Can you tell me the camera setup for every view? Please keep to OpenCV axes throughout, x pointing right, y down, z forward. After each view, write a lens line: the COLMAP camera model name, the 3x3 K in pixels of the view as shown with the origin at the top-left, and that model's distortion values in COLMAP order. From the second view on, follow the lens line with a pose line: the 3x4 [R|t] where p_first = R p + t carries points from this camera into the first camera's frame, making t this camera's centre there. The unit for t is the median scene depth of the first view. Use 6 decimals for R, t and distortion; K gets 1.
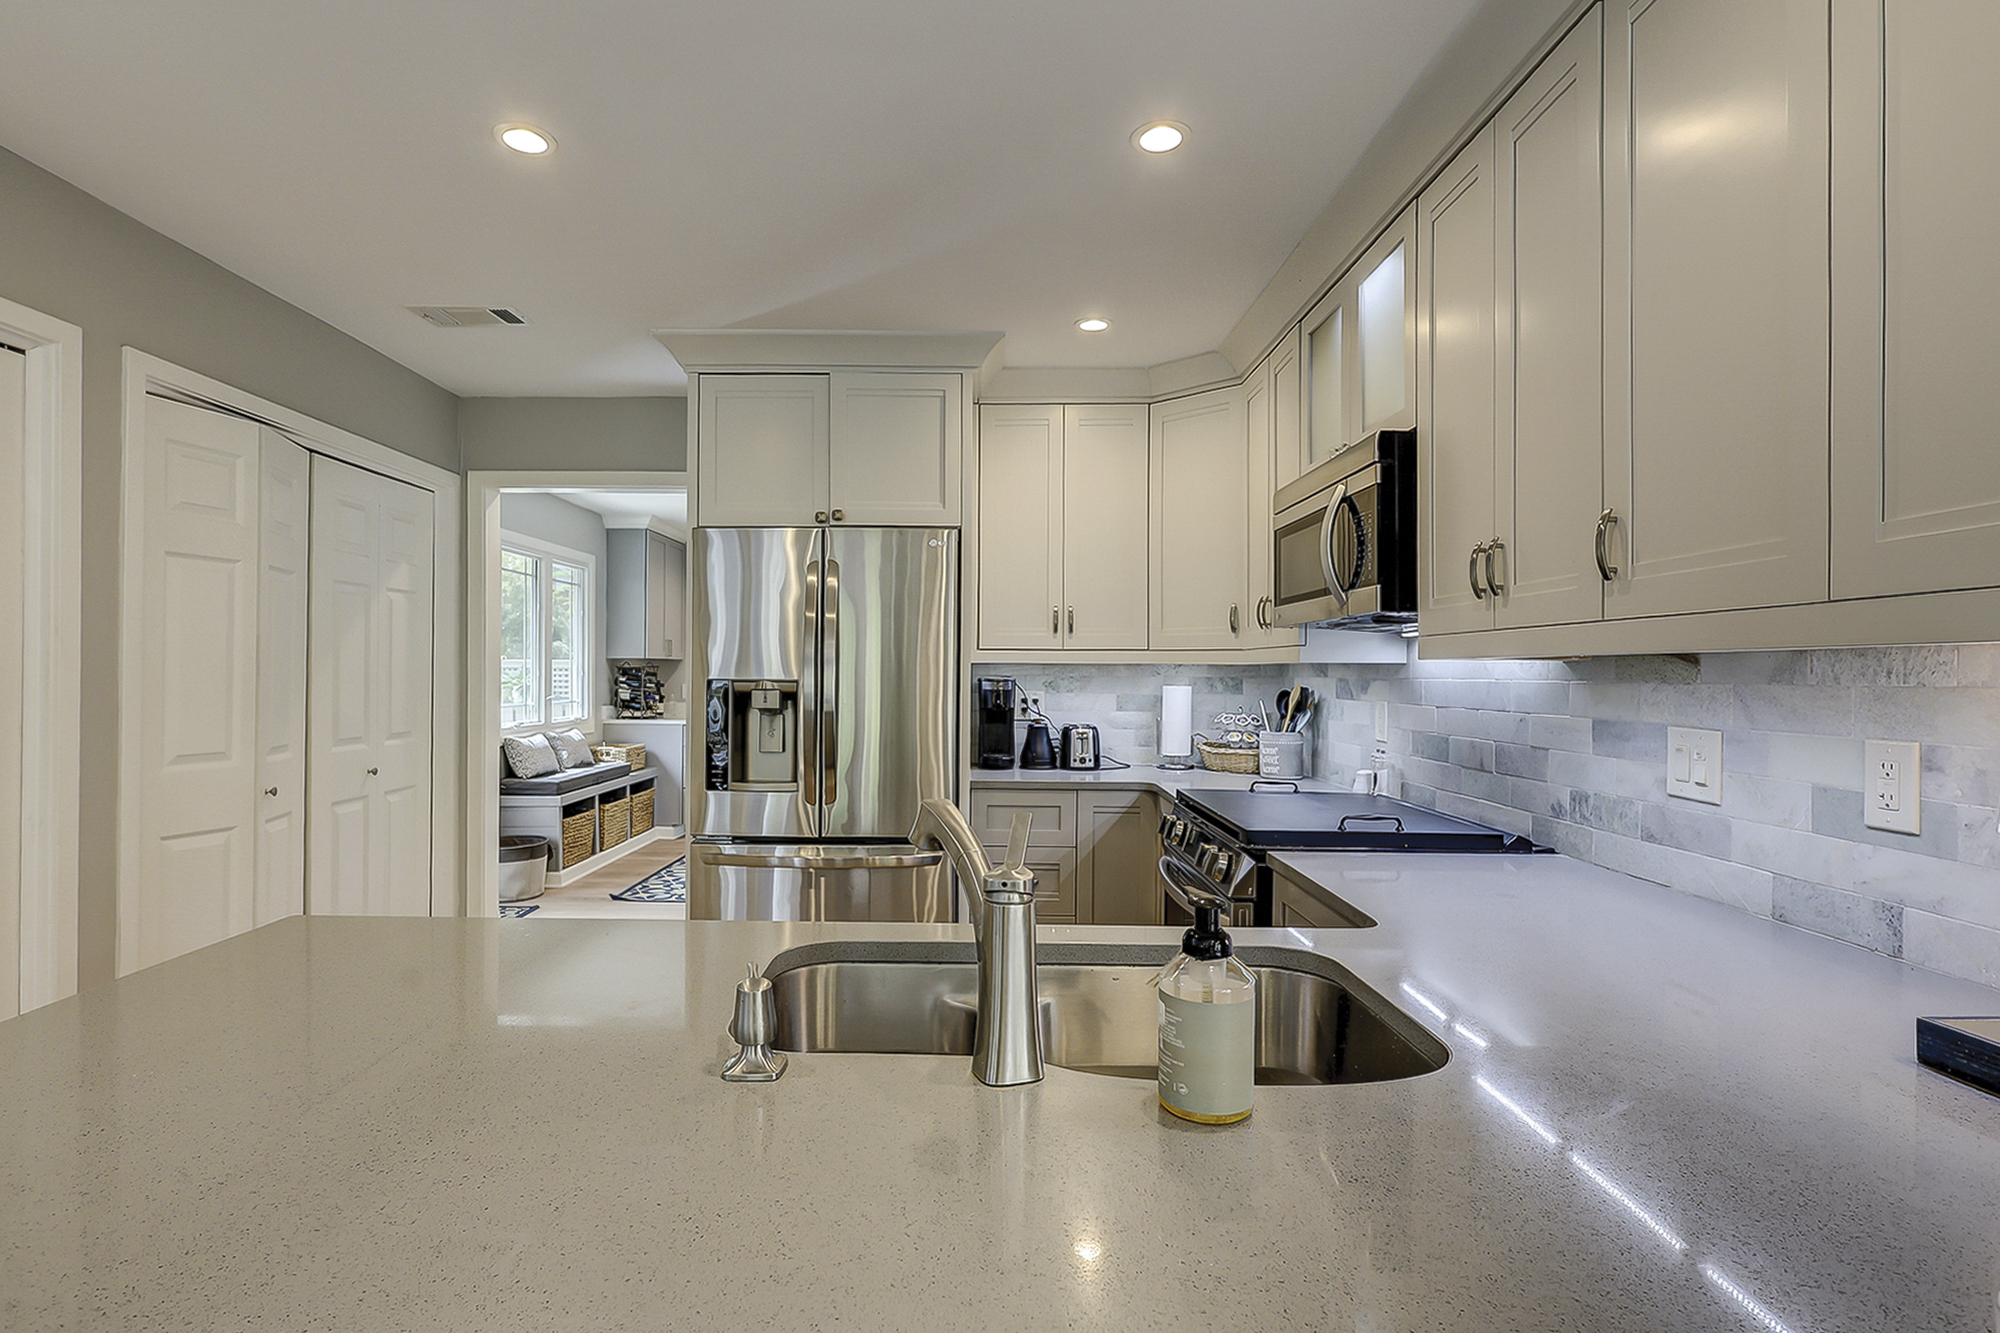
lens RADIAL K [[986.0, 0, 1000.0], [0, 986.0, 666.5], [0, 0, 1]] dist [-0.000119, 0.000037]
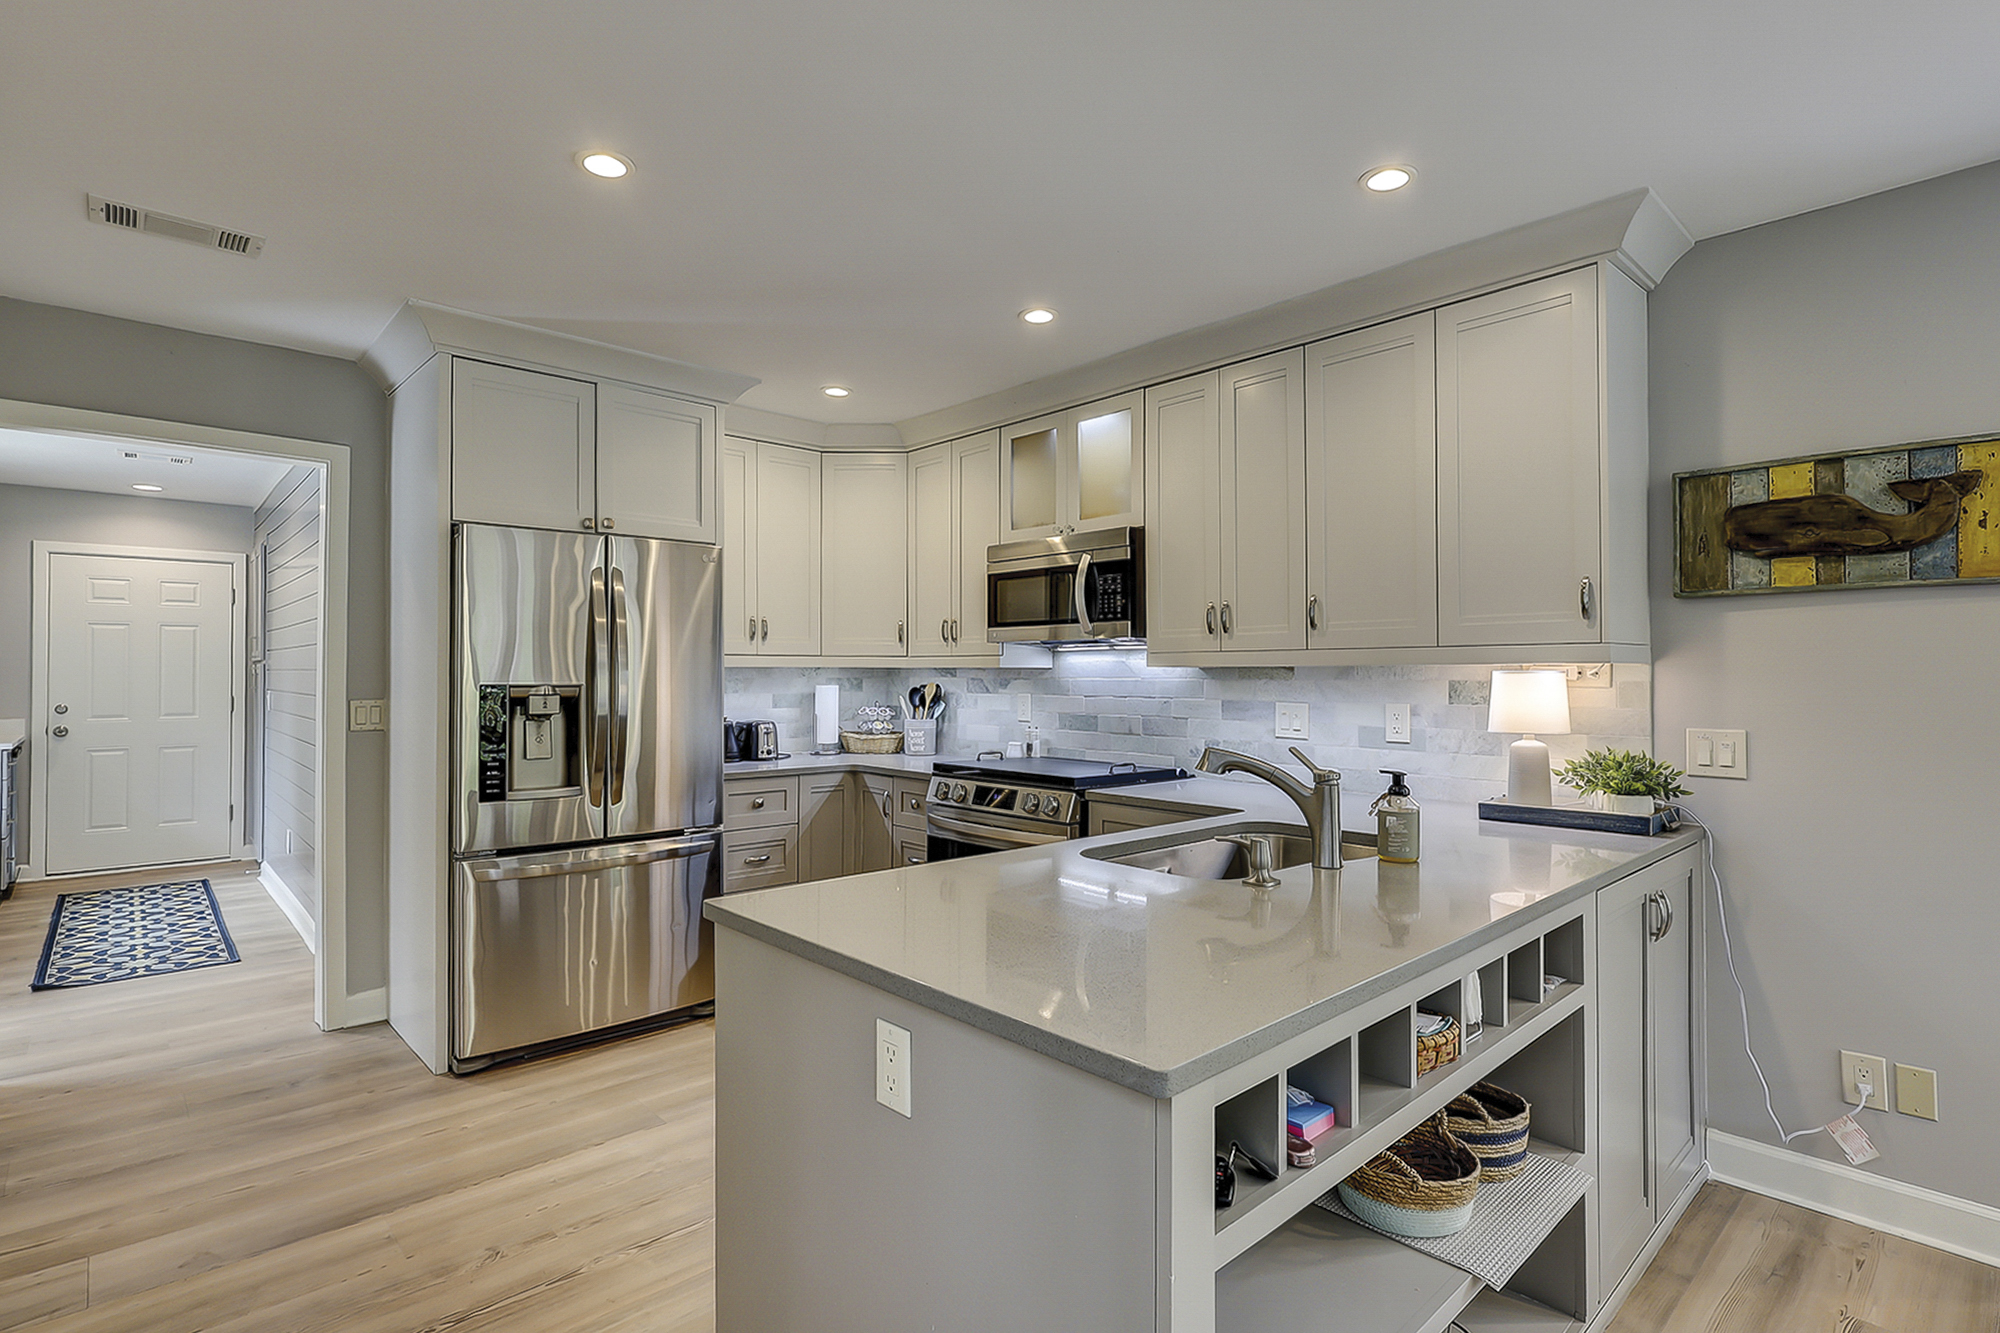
lens RADIAL K [[1008.4, 0, 999.0], [0, 1008.4, 656.4], [0, 0, 1]] dist [0.044636, 0.000129]
pose [[0.733515, 0.006039, 0.679646, -0.598027], [-0.001379, 0.999972, -0.007397, -0.008042], [-0.679672, 0.004489, 0.733503, -0.054242]]
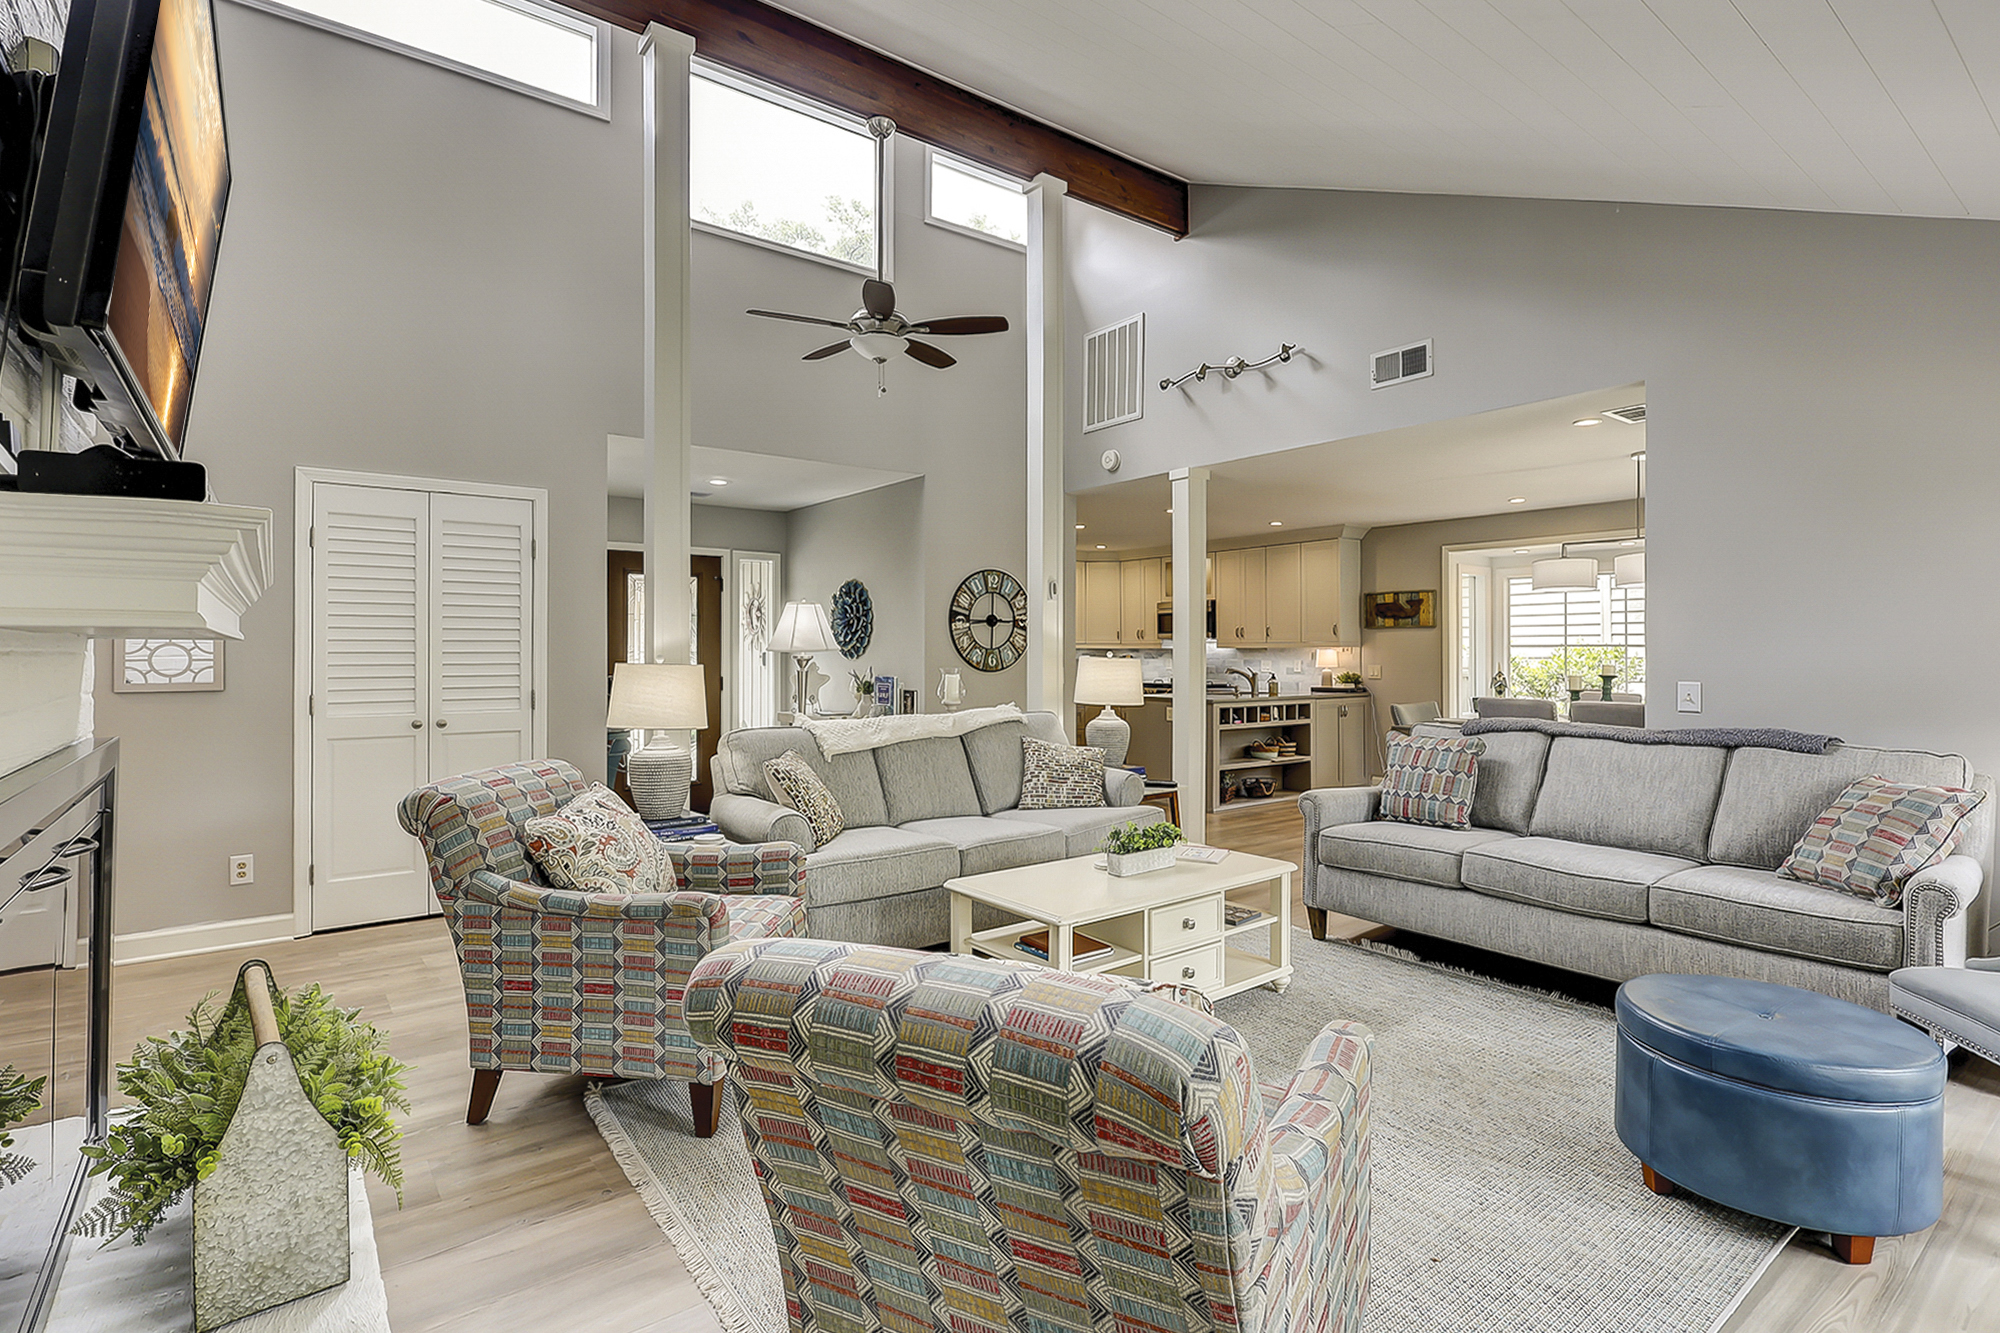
lens RADIAL K [[1000.3, 0, 1001.7], [0, 1000.3, 658.2], [0, 0, 1]] dist [-0.010598, 0.000256]
pose [[0.785730, -0.011199, 0.618468, -2.230043], [0.002276, 0.999882, 0.015213, -0.022962], [-0.618565, -0.010546, 0.785663, -1.430544]]
